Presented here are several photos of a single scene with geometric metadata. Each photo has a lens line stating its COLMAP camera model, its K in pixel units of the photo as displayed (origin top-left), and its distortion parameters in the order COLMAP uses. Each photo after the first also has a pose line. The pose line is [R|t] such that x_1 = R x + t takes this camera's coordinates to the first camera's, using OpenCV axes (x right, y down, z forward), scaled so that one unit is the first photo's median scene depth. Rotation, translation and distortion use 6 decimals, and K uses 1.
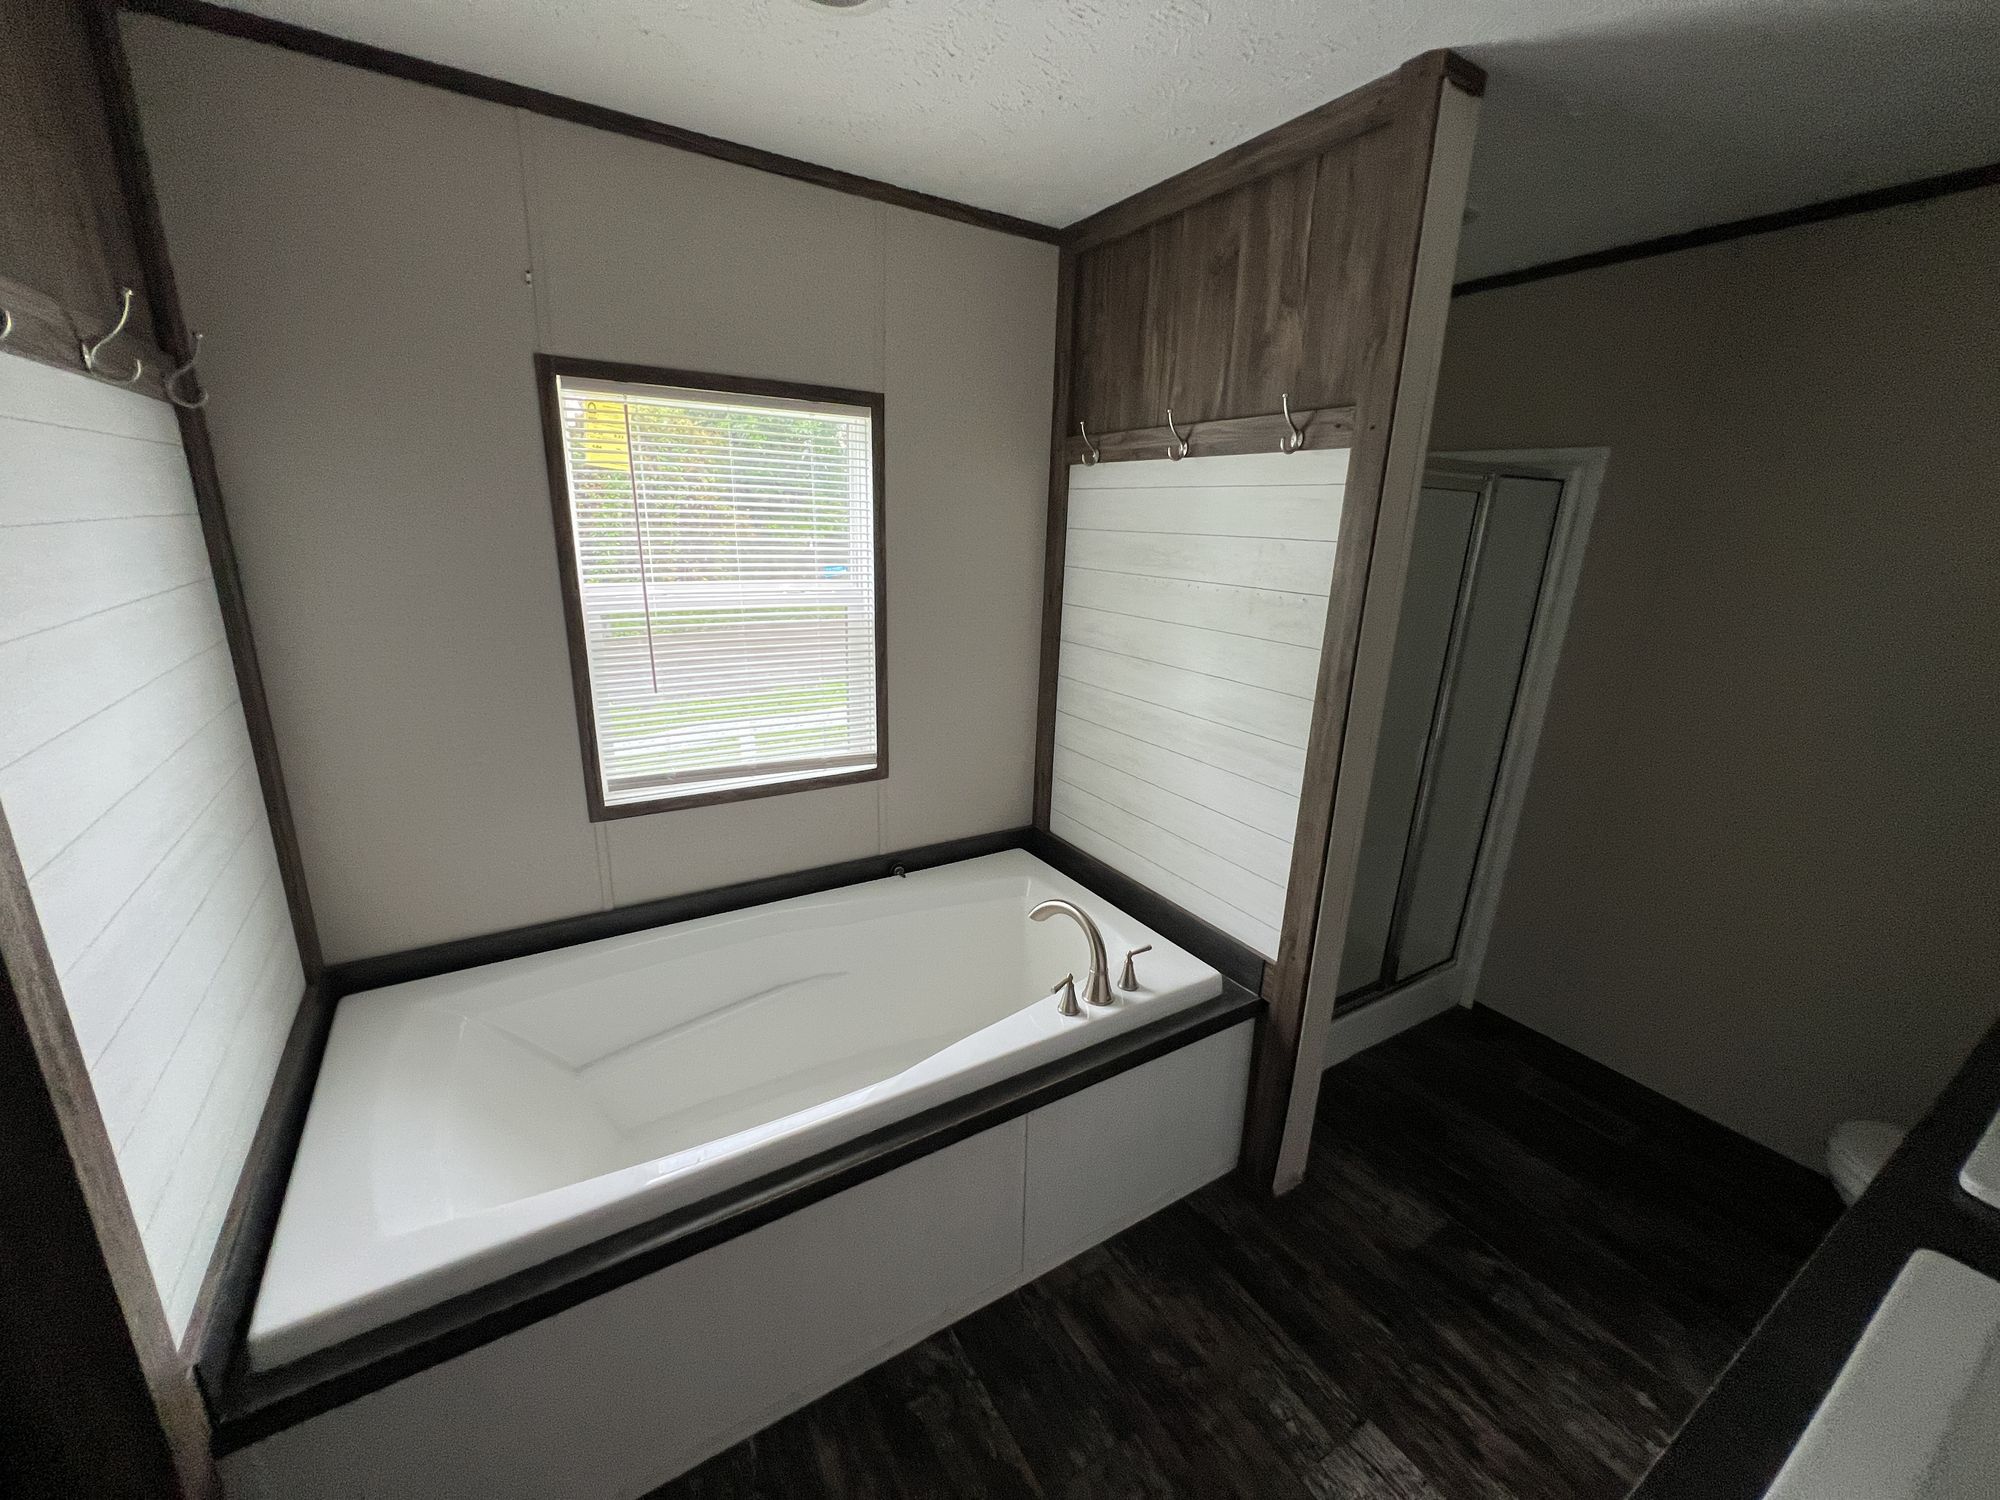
lens RADIAL K [[806.3, 0, 995.5], [0, 806.3, 743.0], [0, 0, 1]] dist [0.002394, 0.000652]
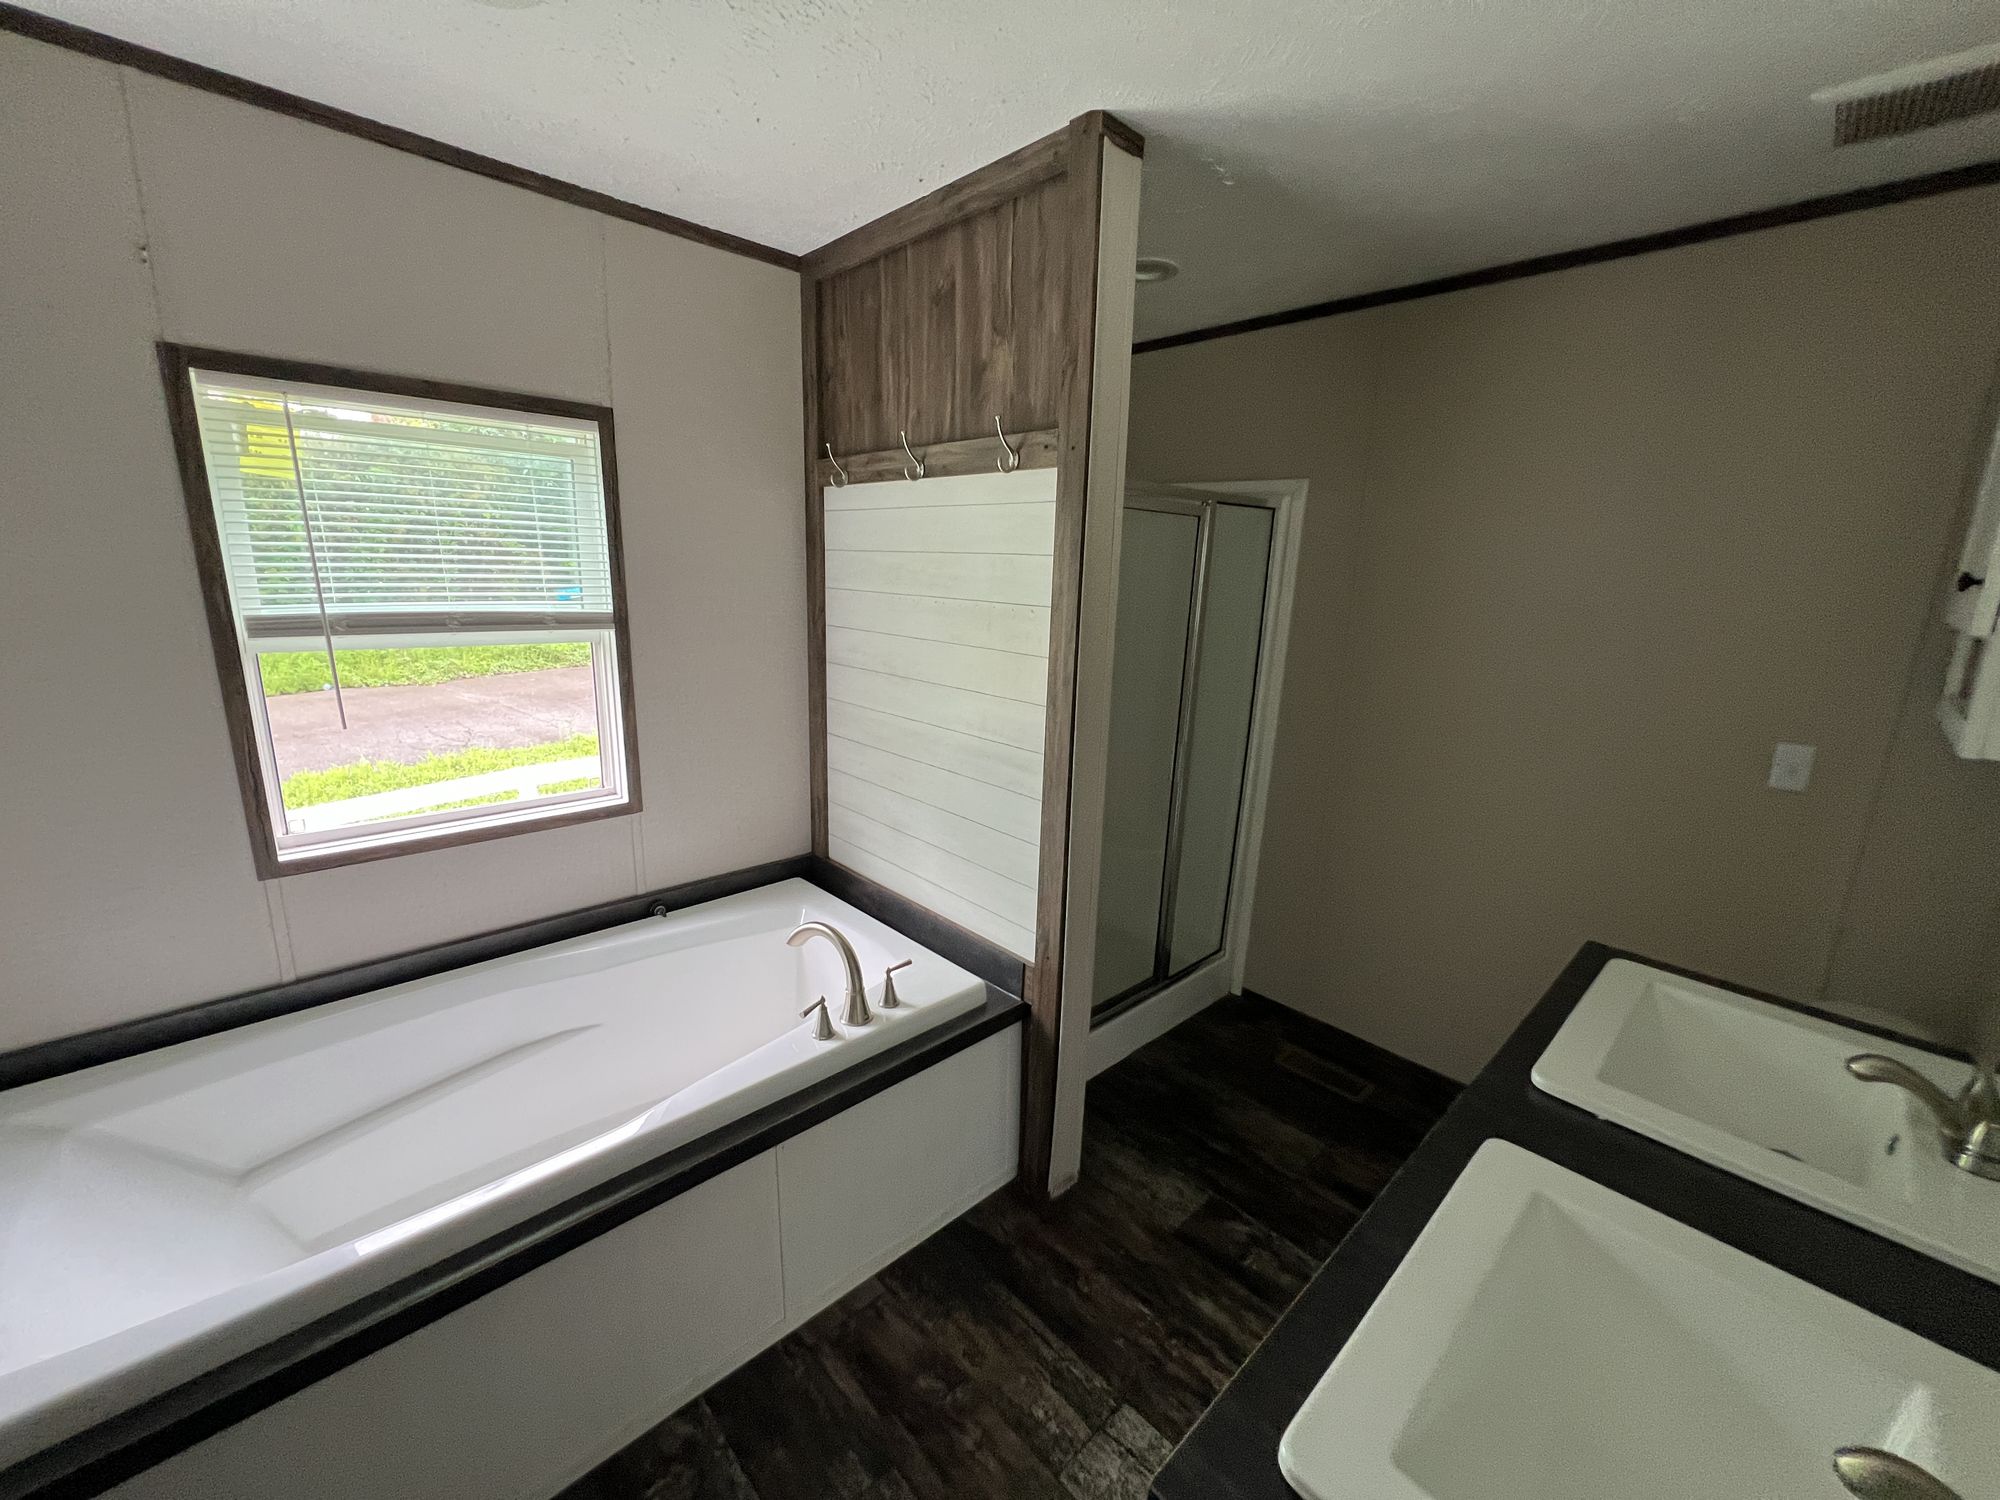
lens RADIAL K [[806.3, 0, 995.5], [0, 806.3, 743.0], [0, 0, 1]] dist [0.002394, 0.000652]
pose [[0.979352, -0.045328, 0.197017, 0.110543], [0.054509, 0.997653, -0.041430, 0.031348], [-0.194676, 0.051314, 0.979524, -0.007840]]
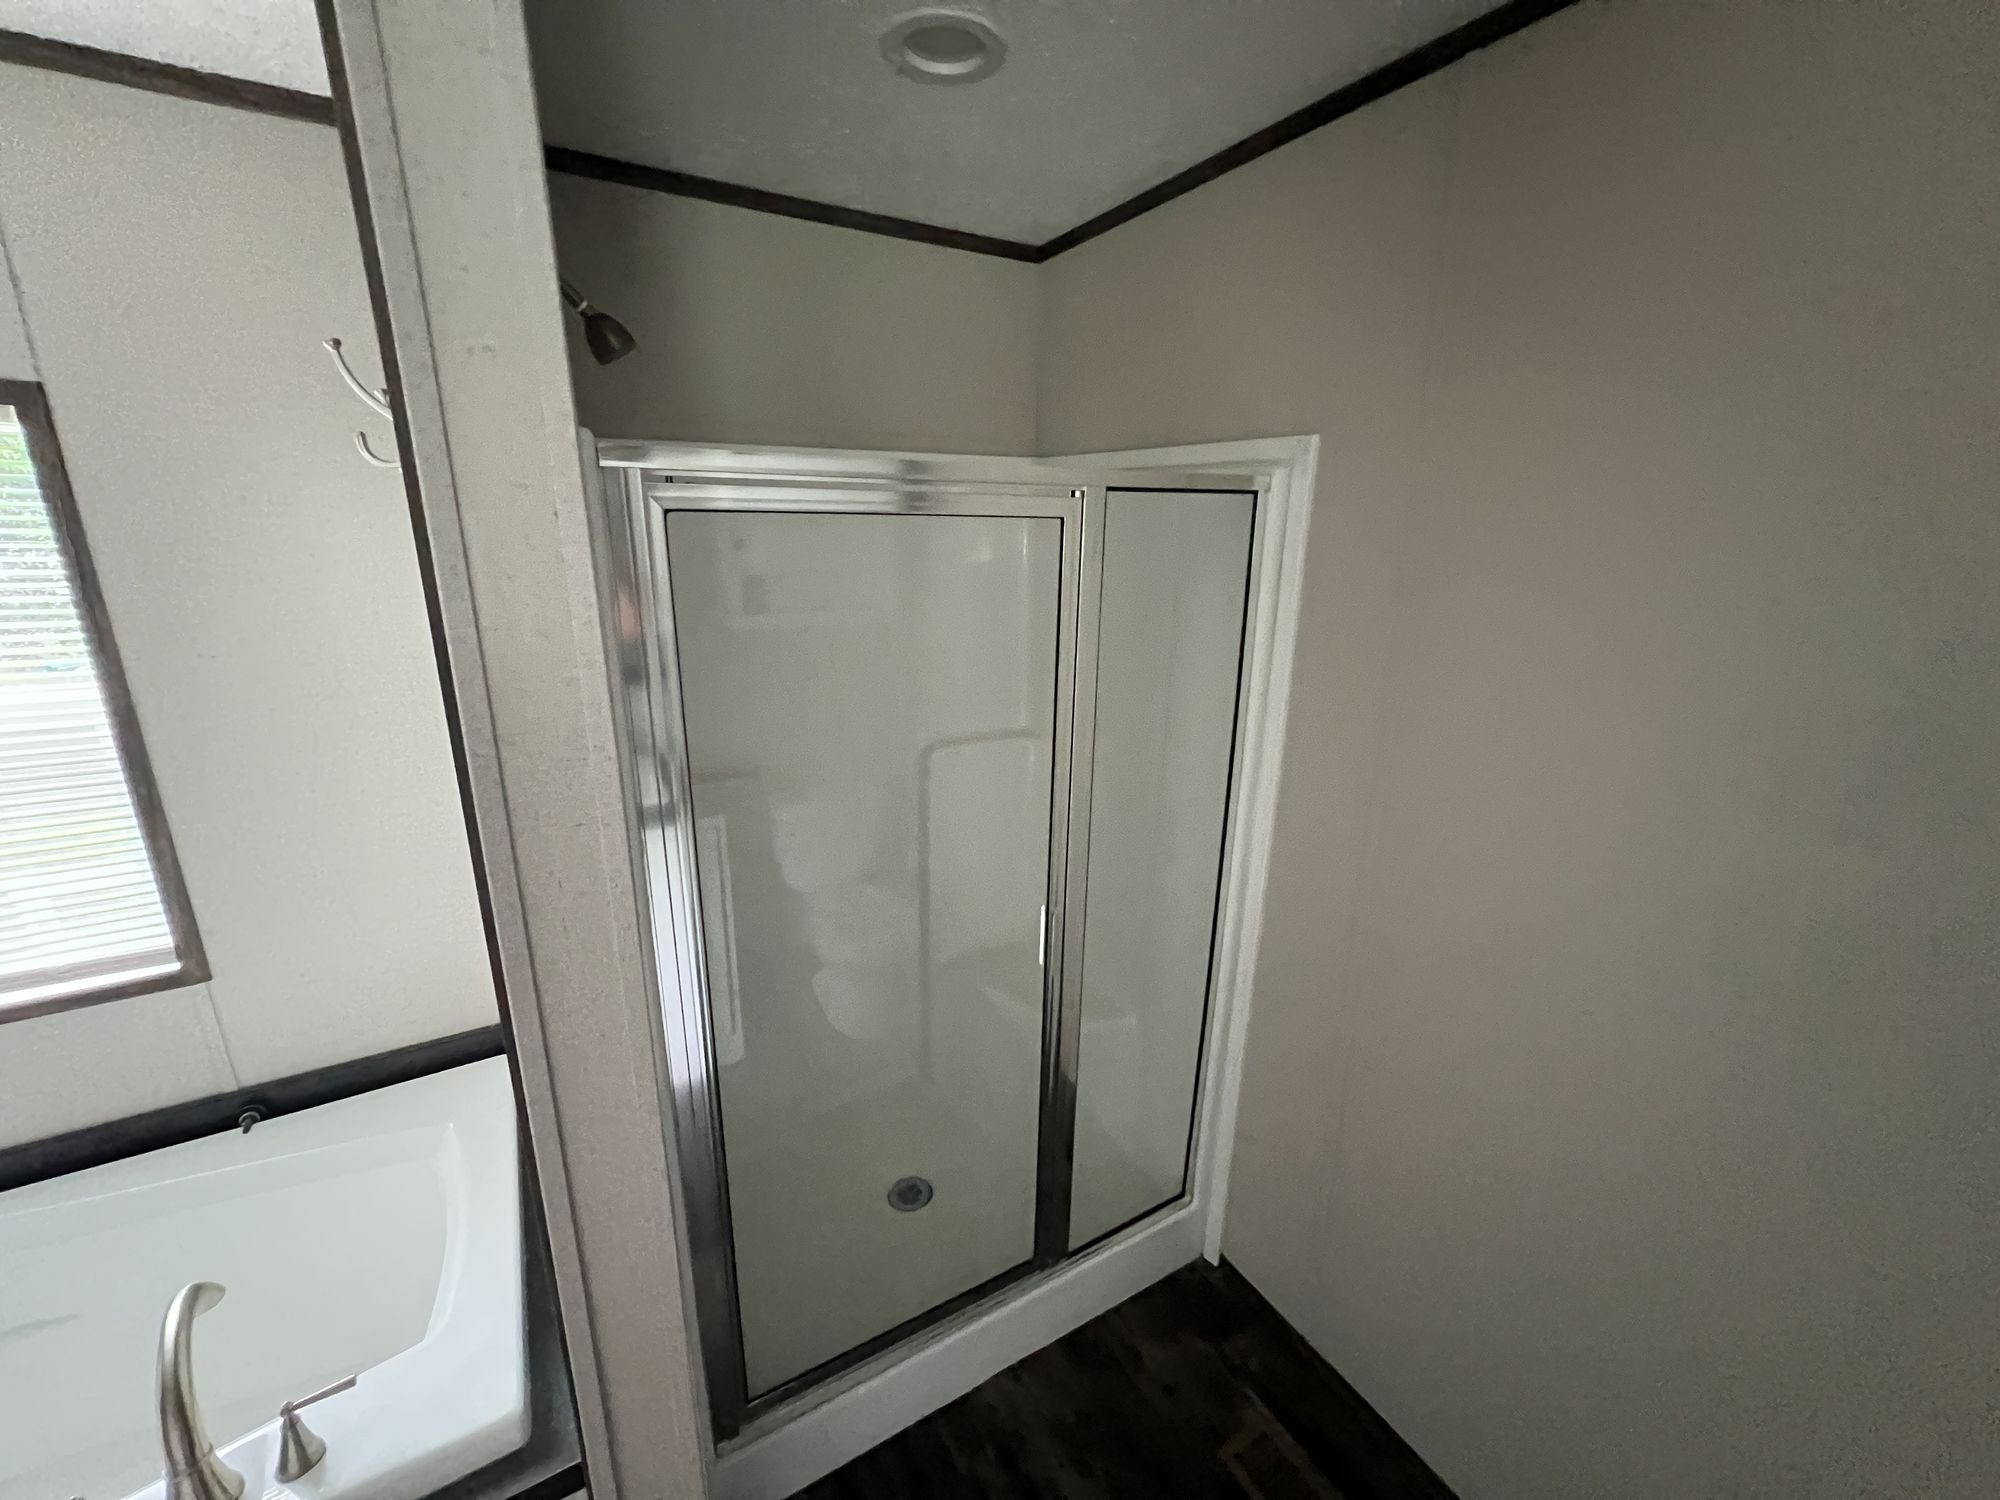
lens RADIAL K [[799.5, 0, 973.8], [0, 799.5, 751.9], [0, 0, 1]] dist [-0.001236, -0.000170]
pose [[0.999375, -0.019548, -0.029463, 0.624848], [0.019092, 0.999695, -0.015683, -0.147717], [0.029760, 0.015111, 0.999443, 0.473722]]
